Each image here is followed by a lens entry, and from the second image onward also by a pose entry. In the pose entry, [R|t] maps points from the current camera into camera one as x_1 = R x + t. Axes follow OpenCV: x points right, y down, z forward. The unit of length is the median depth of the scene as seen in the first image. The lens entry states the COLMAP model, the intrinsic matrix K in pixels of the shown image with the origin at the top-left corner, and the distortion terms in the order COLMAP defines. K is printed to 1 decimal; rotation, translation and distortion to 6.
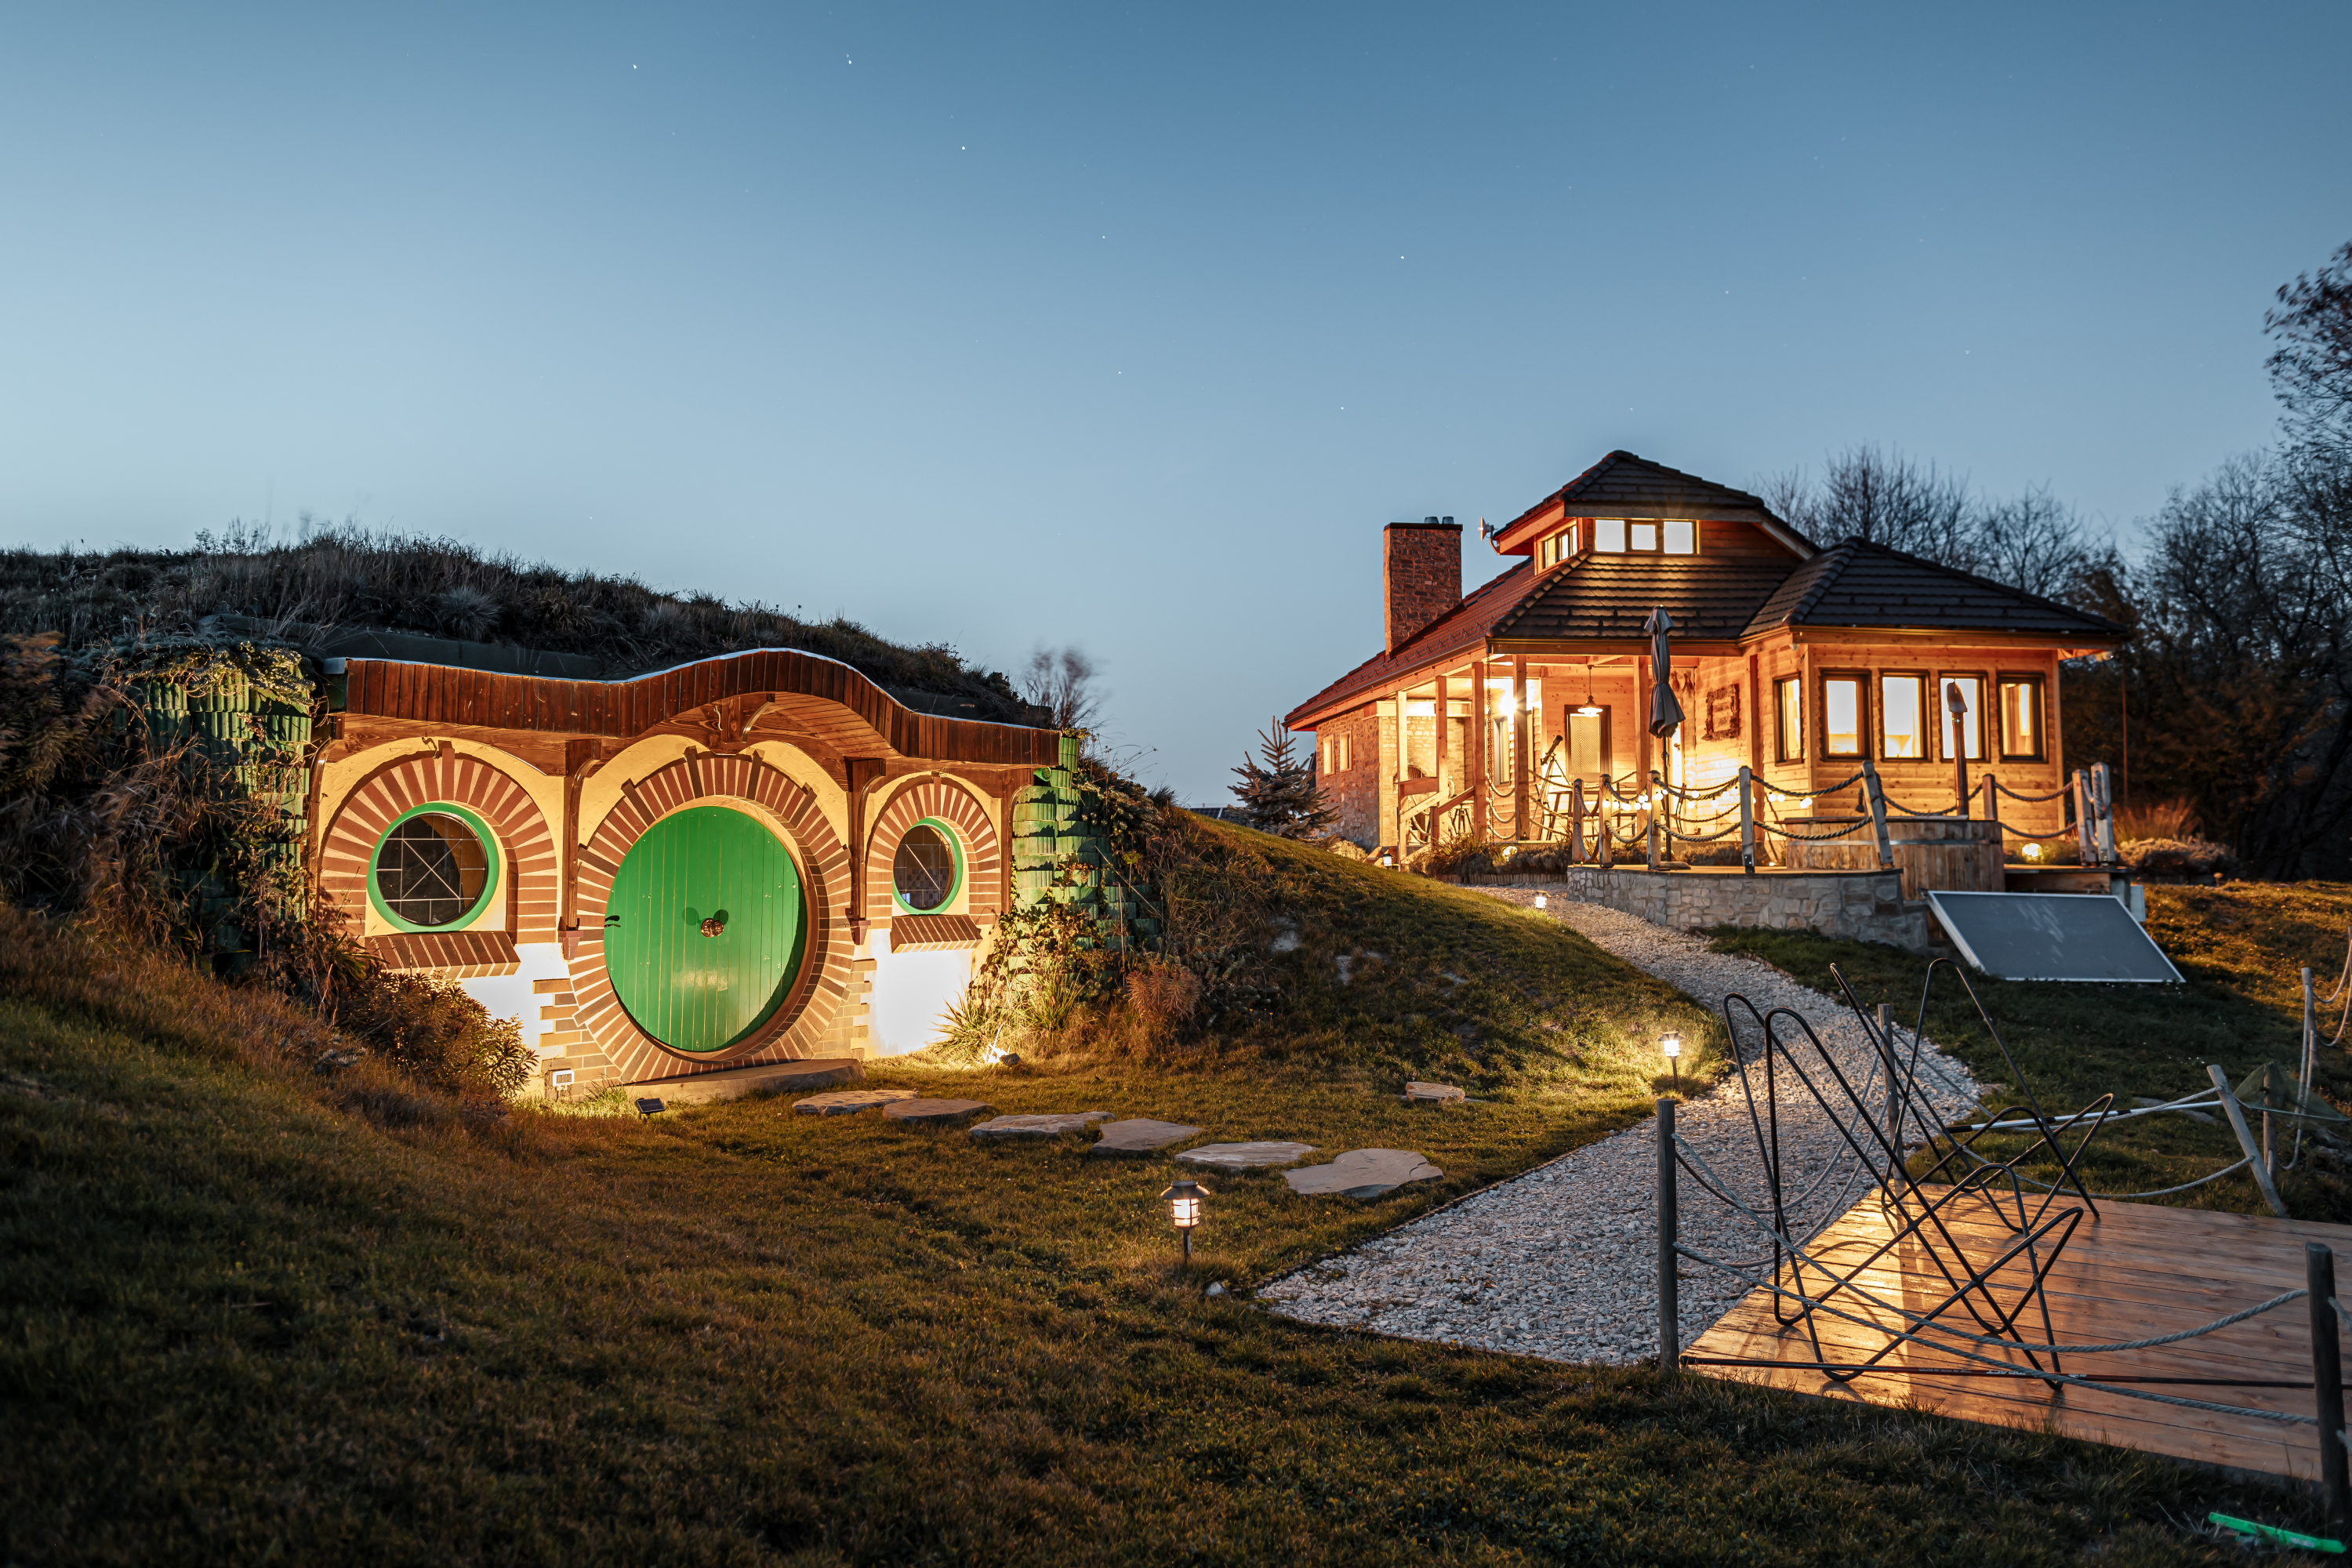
lens RADIAL K [[1606.7, 0, 1171.3], [0, 1606.7, 789.6], [0, 0, 1]] dist [0.012262, -0.000982]
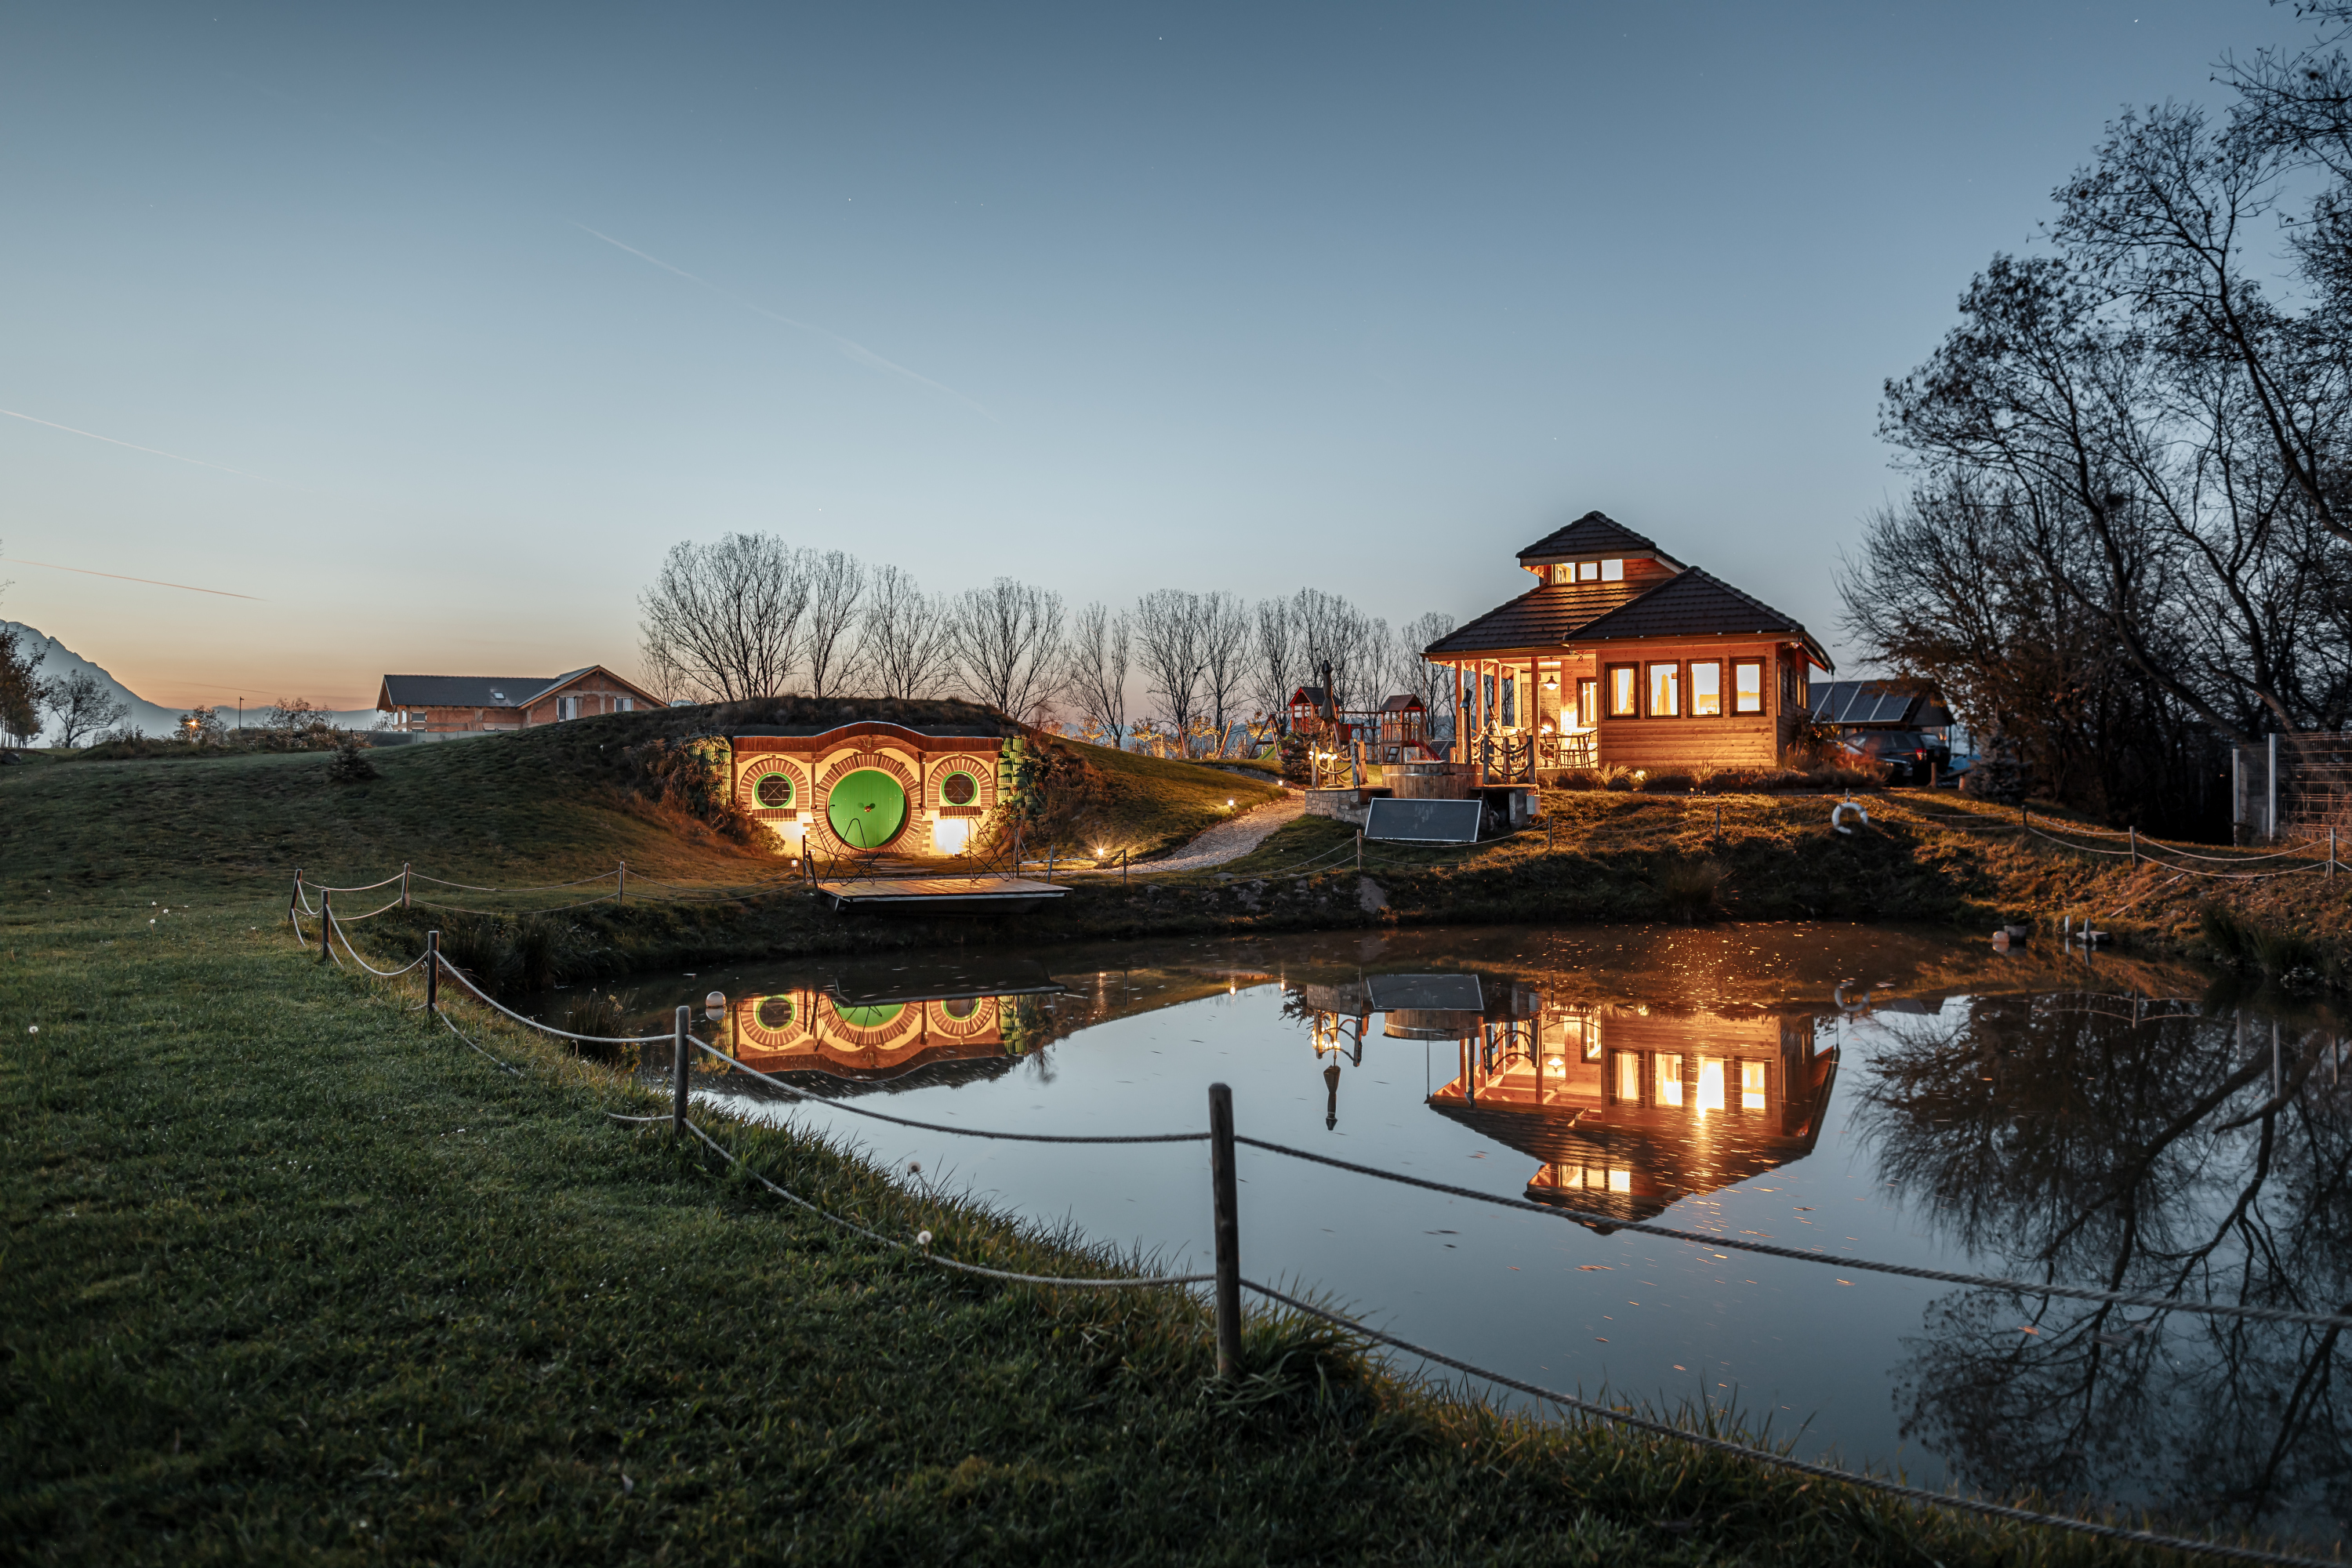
lens RADIAL K [[1606.7, 0, 1180.3], [0, 1606.7, 781.3], [0, 0, 1]] dist [0.012262, -0.000982]
pose [[0.820653, -0.001288, -0.571426, 1.847810], [0.034141, 0.998322, 0.046782, -0.086010], [0.570406, -0.057901, 0.819319, -1.115569]]
